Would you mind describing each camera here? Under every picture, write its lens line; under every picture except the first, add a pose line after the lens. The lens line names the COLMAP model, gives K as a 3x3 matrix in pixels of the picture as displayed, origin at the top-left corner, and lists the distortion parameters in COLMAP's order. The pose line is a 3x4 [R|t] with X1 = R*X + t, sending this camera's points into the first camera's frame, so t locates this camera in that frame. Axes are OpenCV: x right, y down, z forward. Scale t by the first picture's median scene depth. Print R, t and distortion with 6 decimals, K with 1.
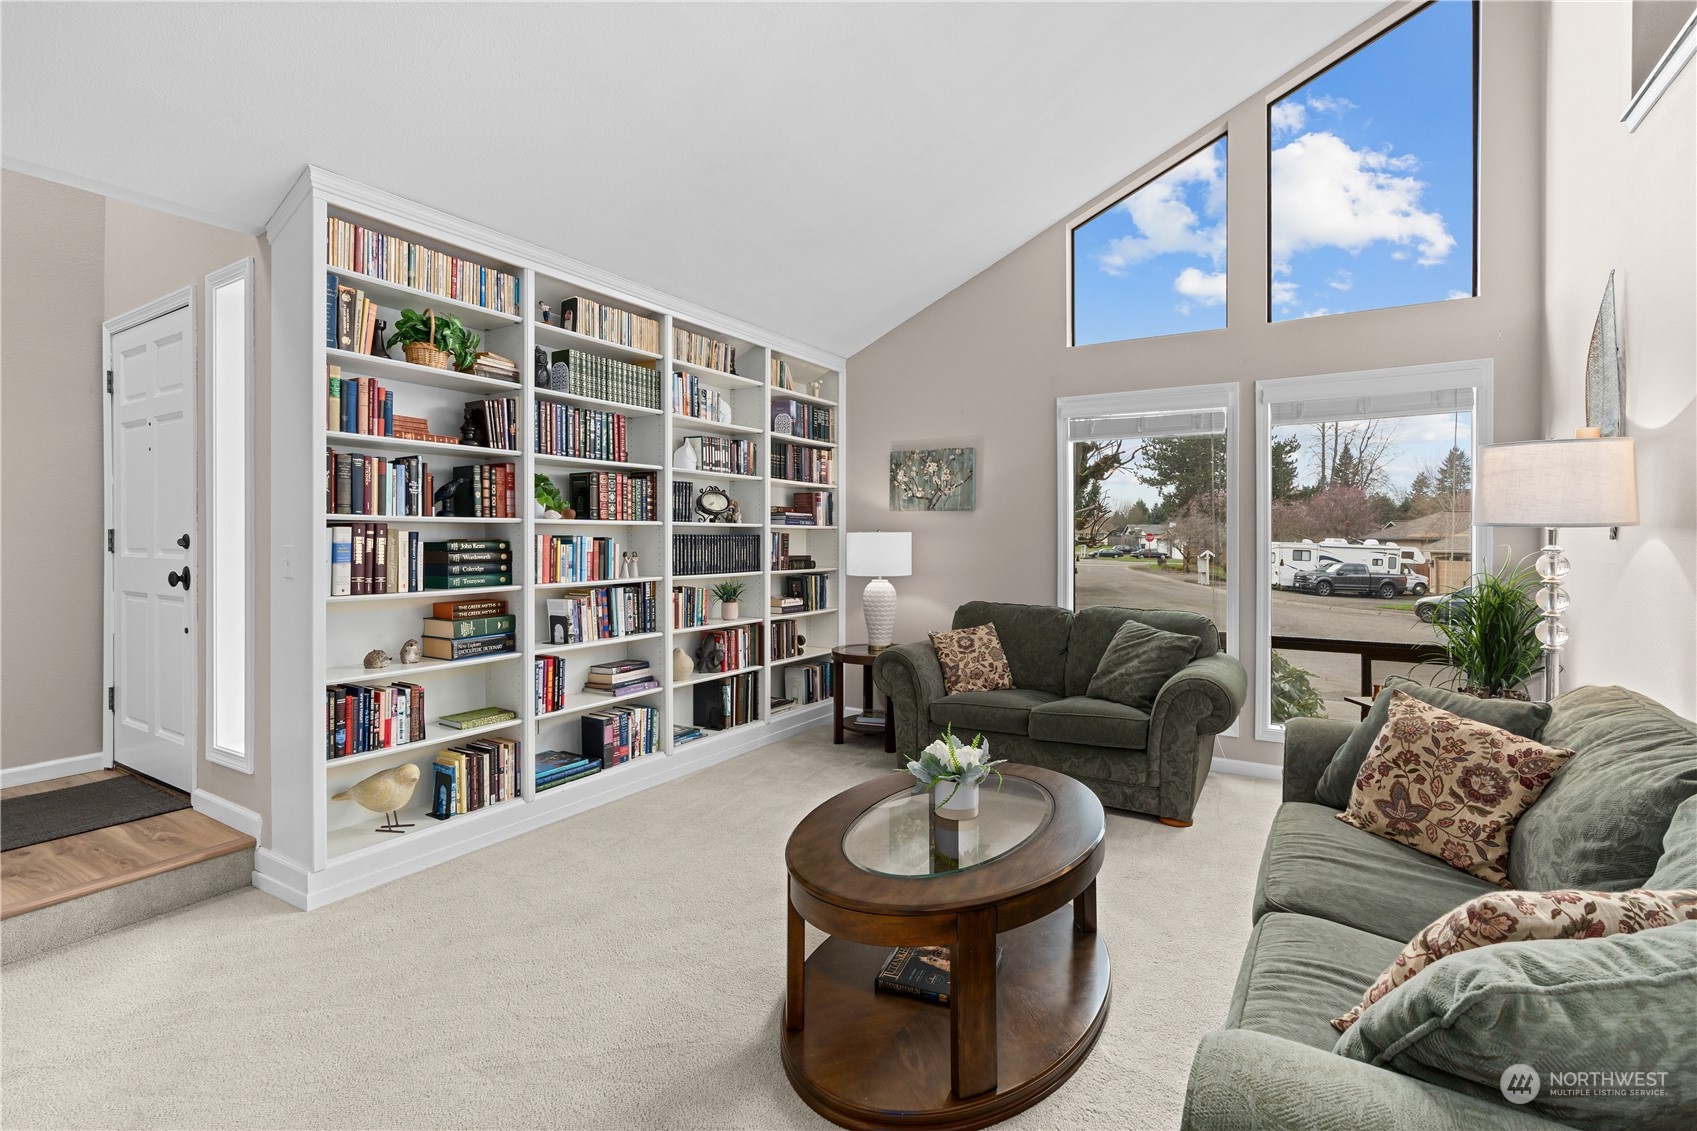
lens RADIAL K [[779.0, 0, 855.3], [0, 779.0, 548.5], [0, 0, 1]] dist [-0.008915, 0.003962]
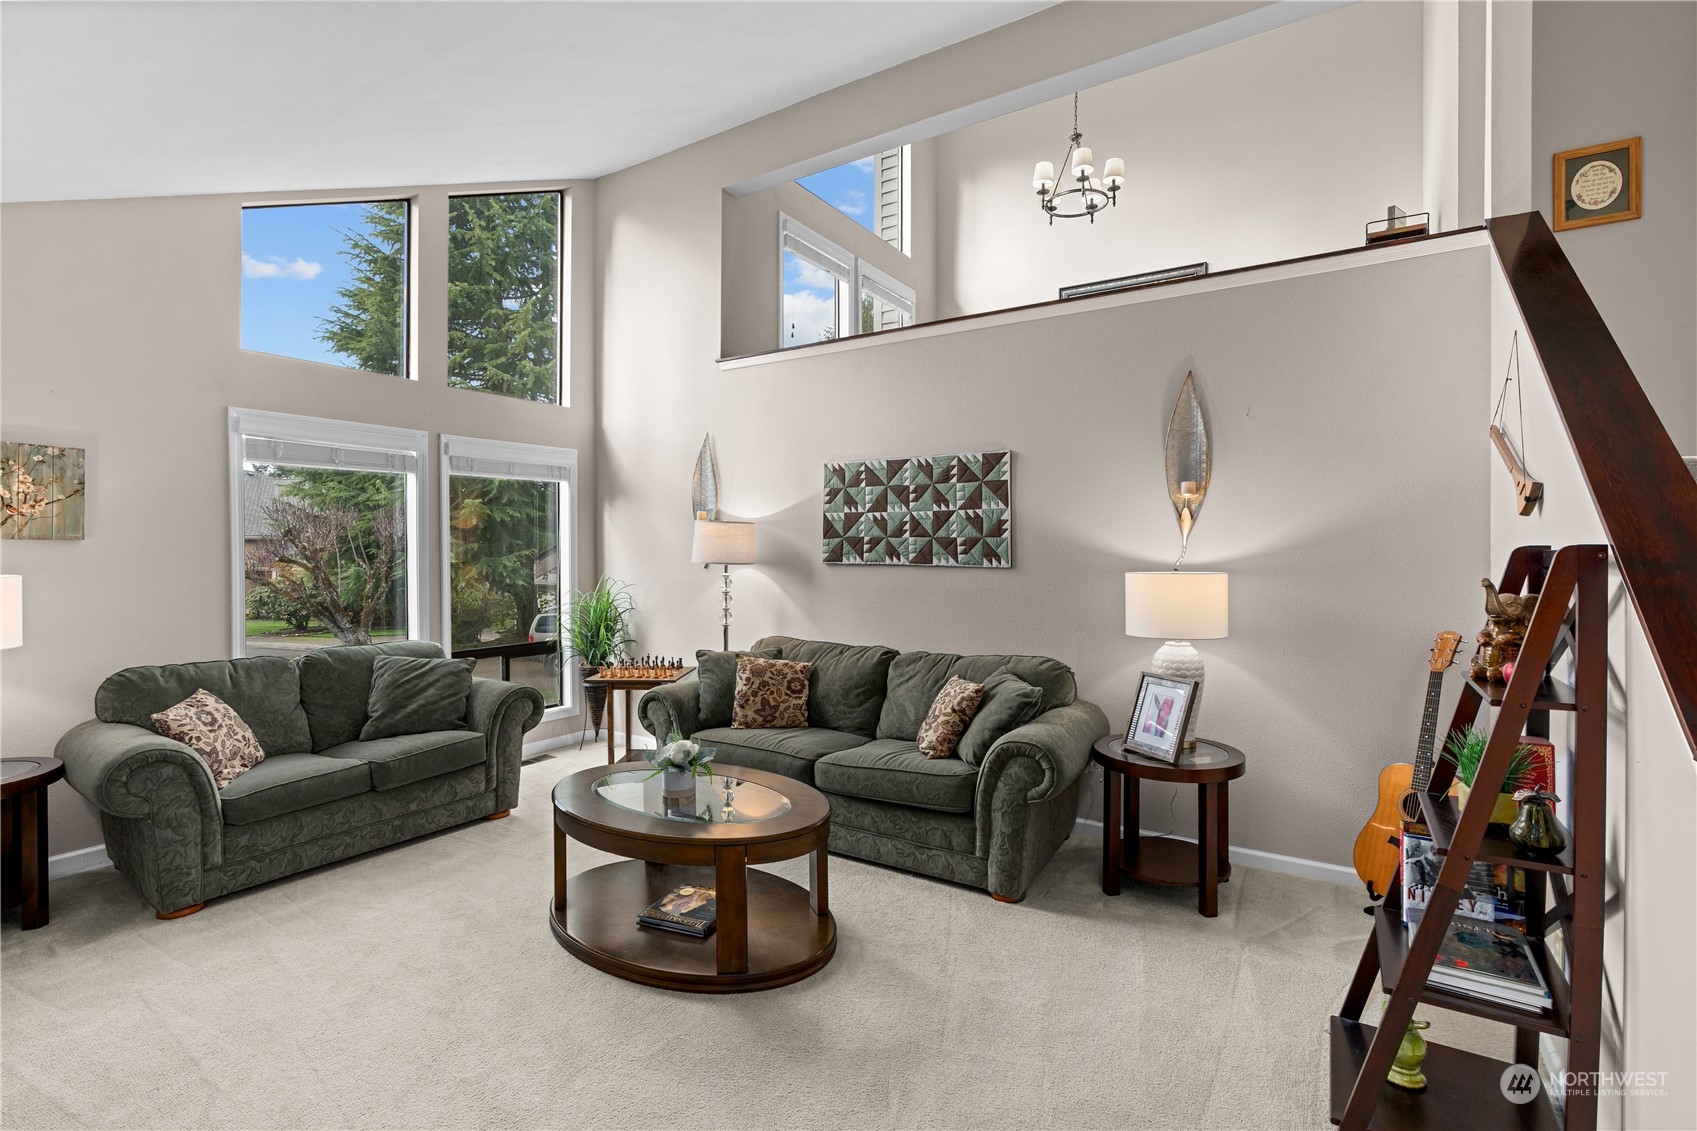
lens RADIAL K [[779.0, 0, 855.3], [0, 779.0, 550.7], [0, 0, 1]] dist [-0.008915, 0.003962]
pose [[0.017195, -0.009911, 0.999803, -0.975870], [0.013373, 0.999864, 0.009681, -0.067603], [-0.999763, 0.013204, 0.017325, 0.559080]]
